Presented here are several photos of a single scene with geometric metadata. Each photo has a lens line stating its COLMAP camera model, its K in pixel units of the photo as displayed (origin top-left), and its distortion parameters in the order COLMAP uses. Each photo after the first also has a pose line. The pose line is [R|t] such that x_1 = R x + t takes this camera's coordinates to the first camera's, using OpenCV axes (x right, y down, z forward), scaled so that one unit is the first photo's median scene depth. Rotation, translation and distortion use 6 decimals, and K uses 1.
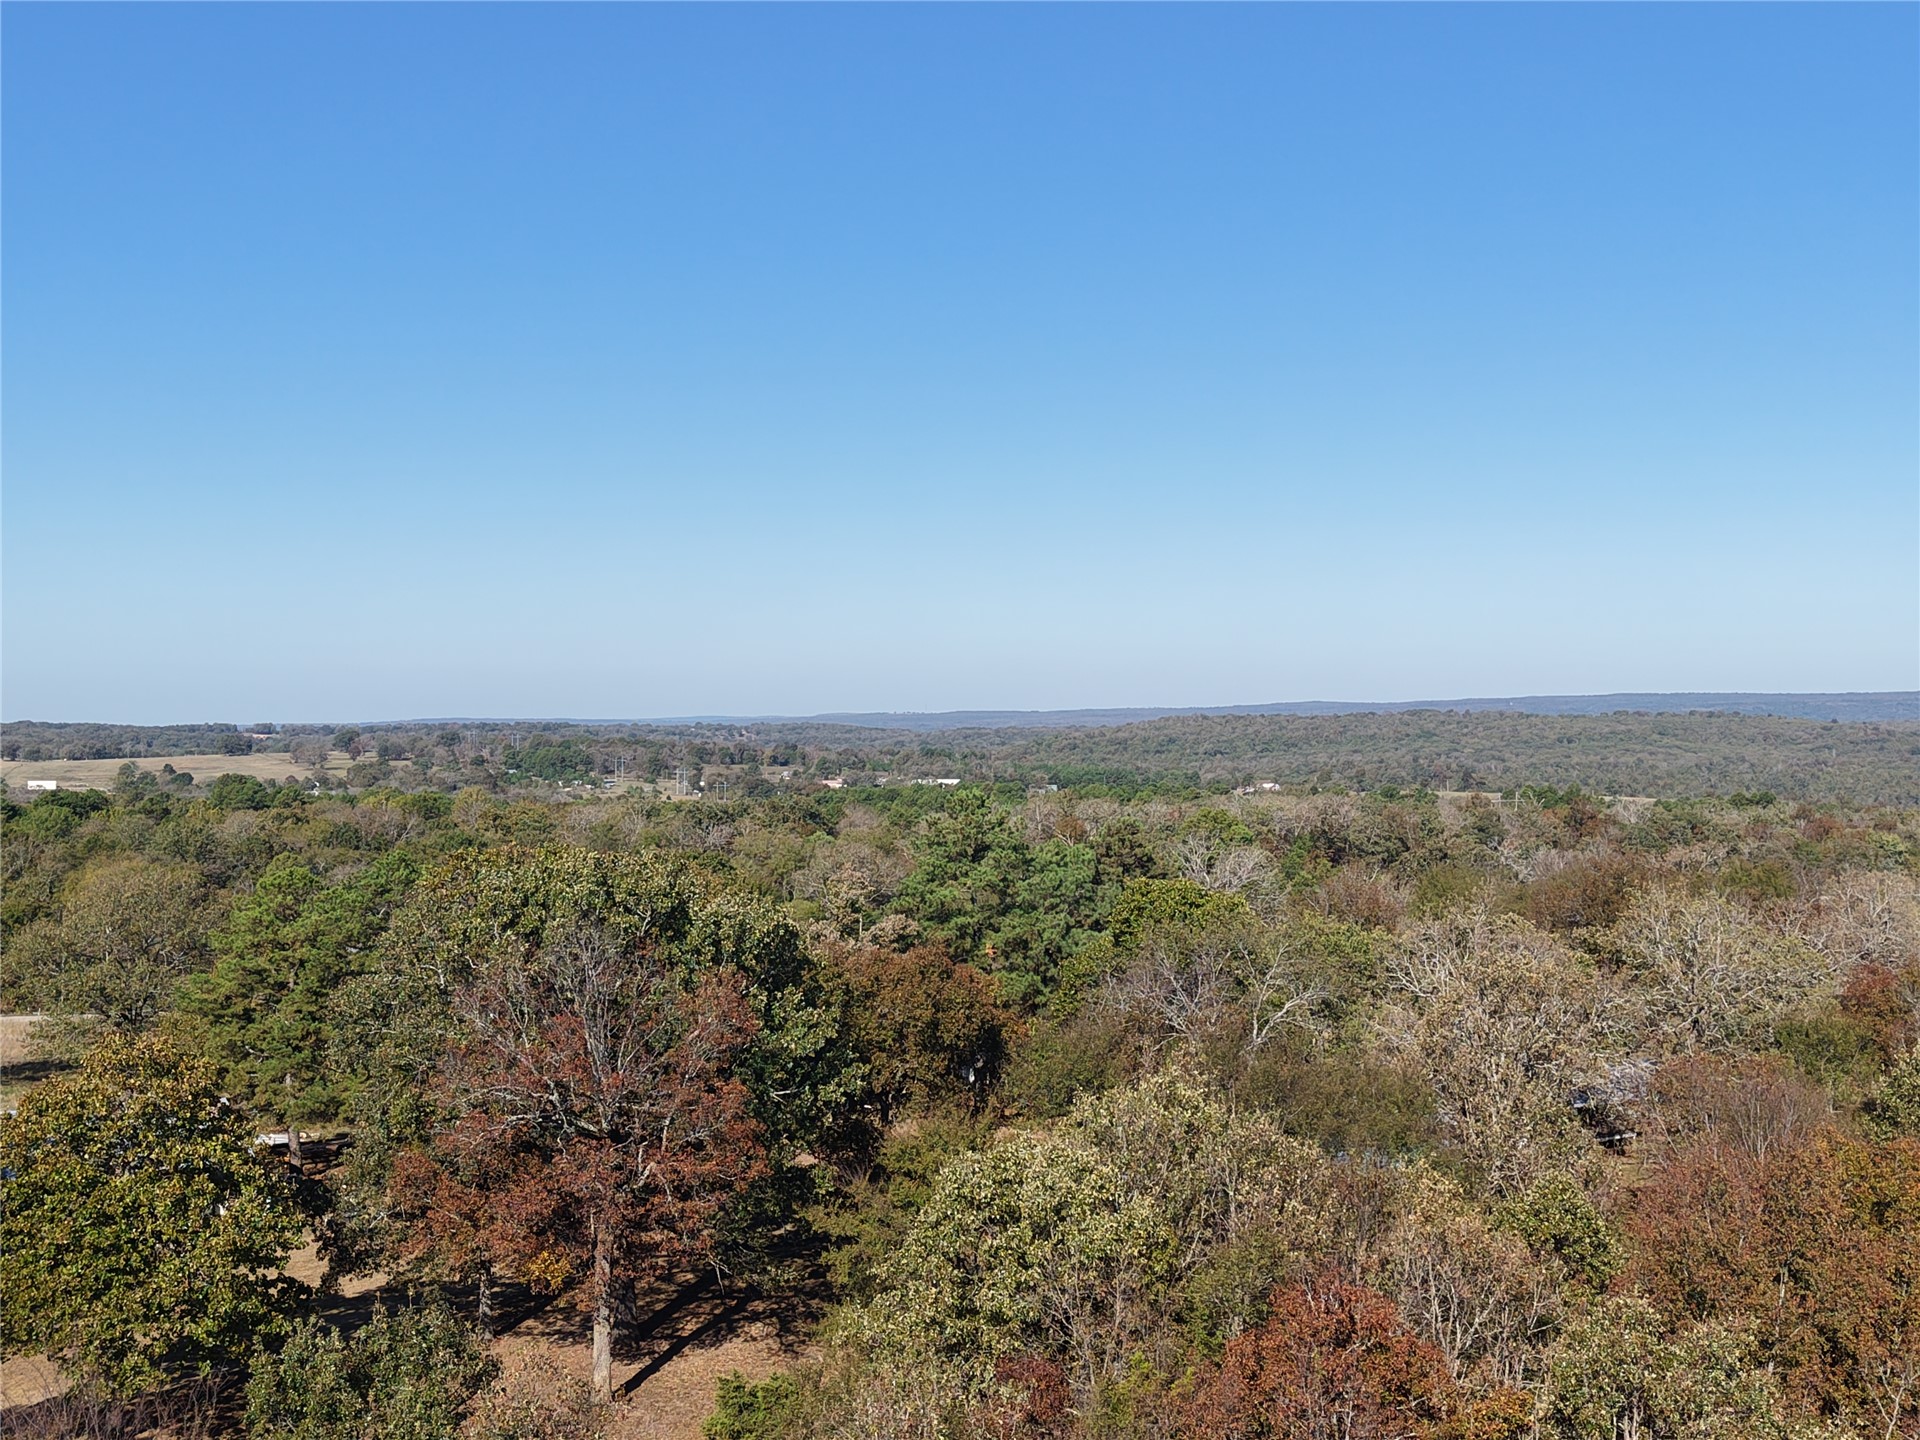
lens RADIAL K [[2292.4, 0, 957.7], [0, 2292.4, 714.8], [0, 0, 1]] dist [0.180675, -0.567745]
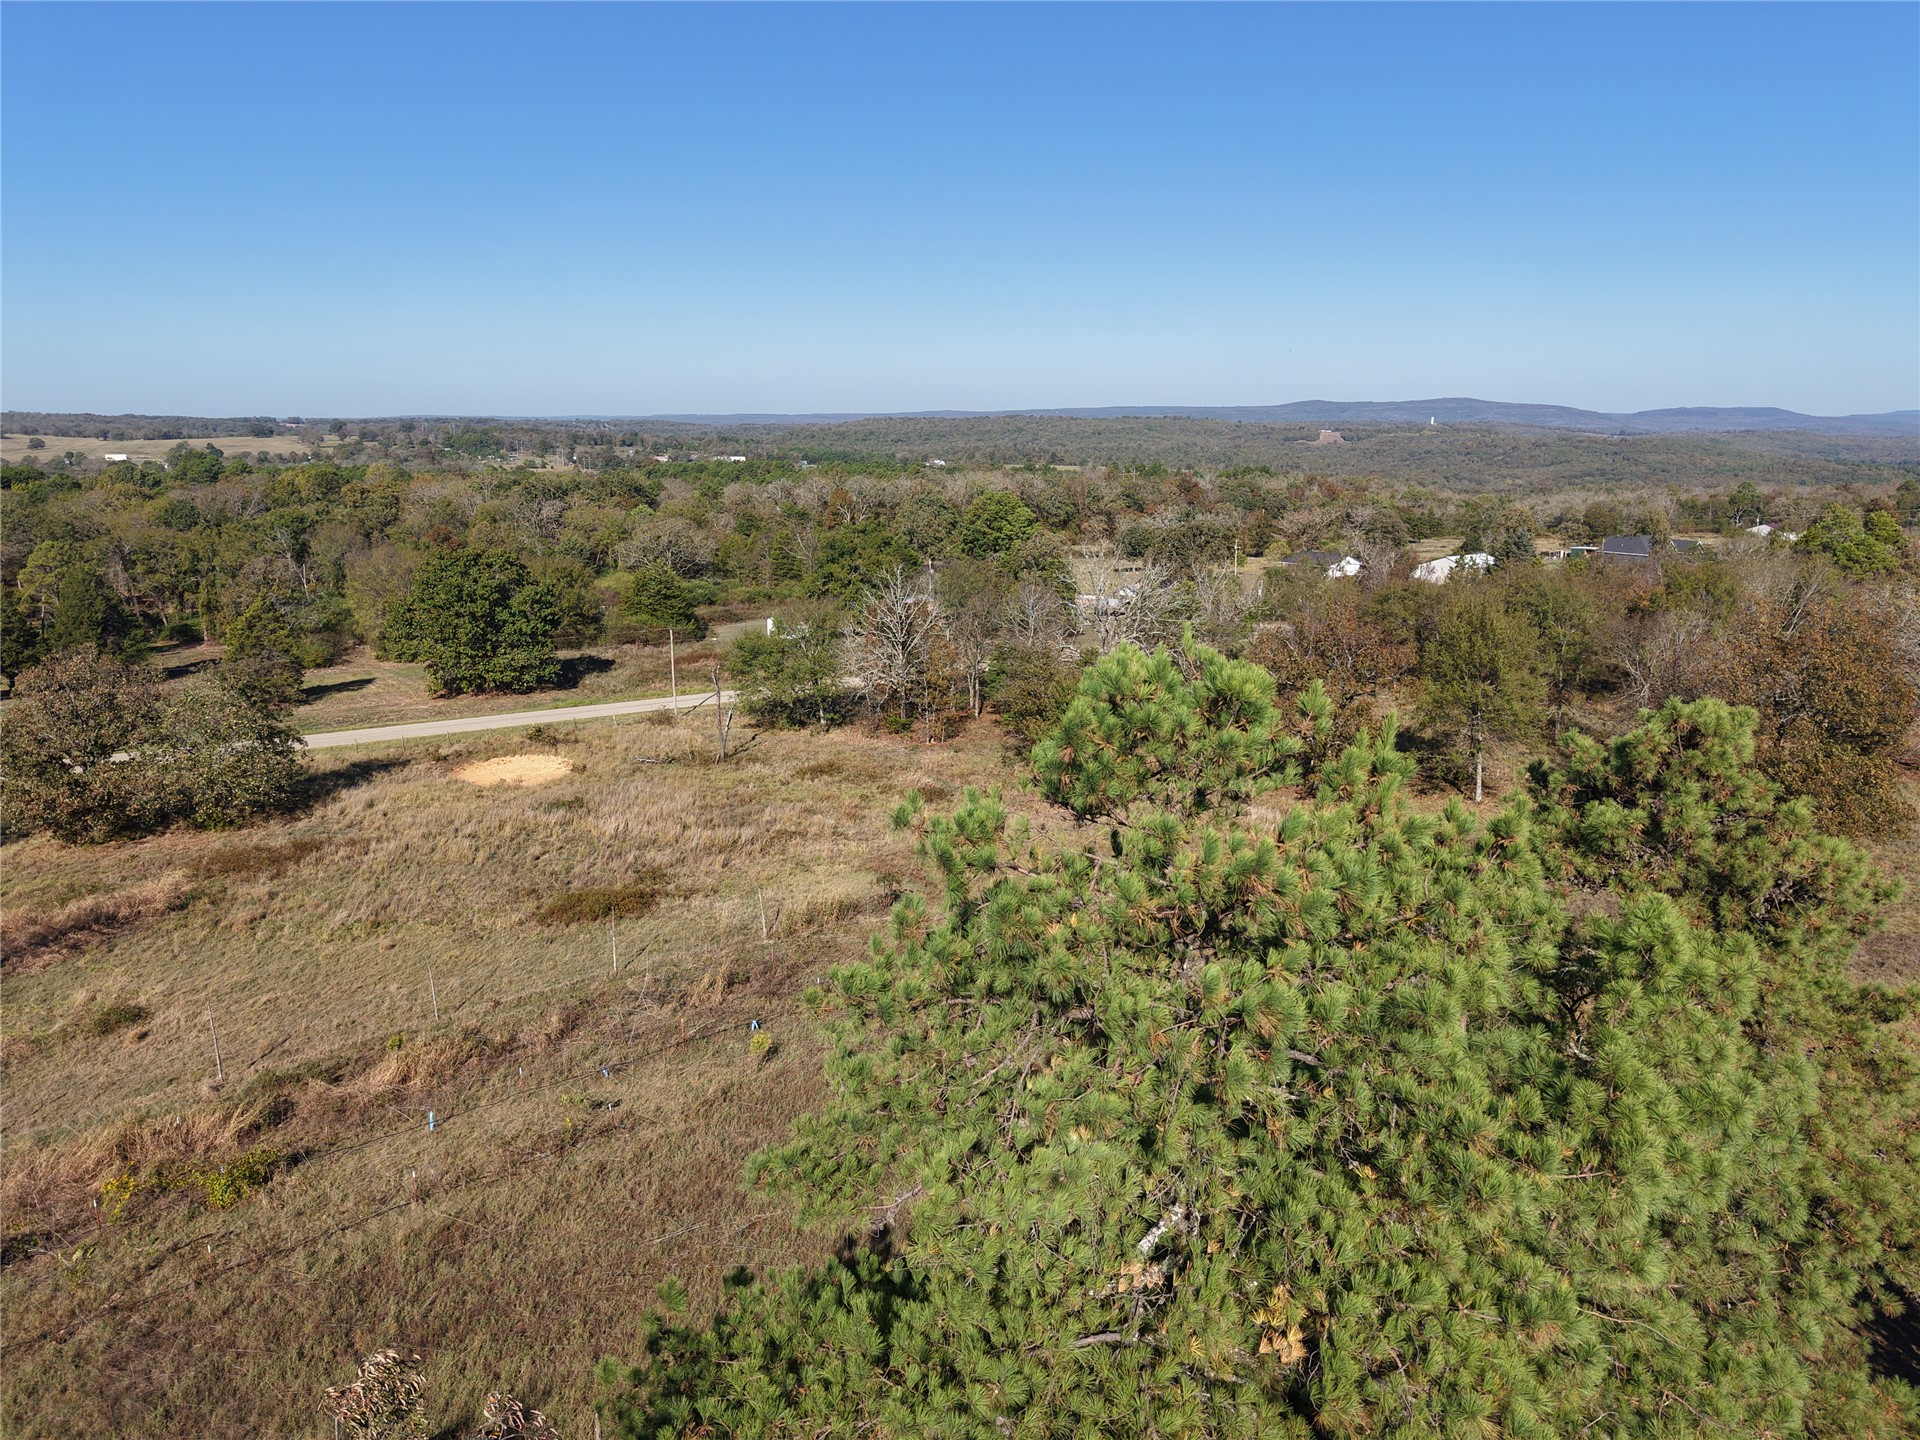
lens RADIAL K [[2292.4, 0, 957.7], [0, 2292.4, 714.8], [0, 0, 1]] dist [0.180675, -0.567745]
pose [[0.996781, -0.006329, 0.079923, 0.018878], [-0.004593, 0.990733, 0.135743, -0.010514], [-0.080041, -0.135673, 0.987515, -0.561549]]
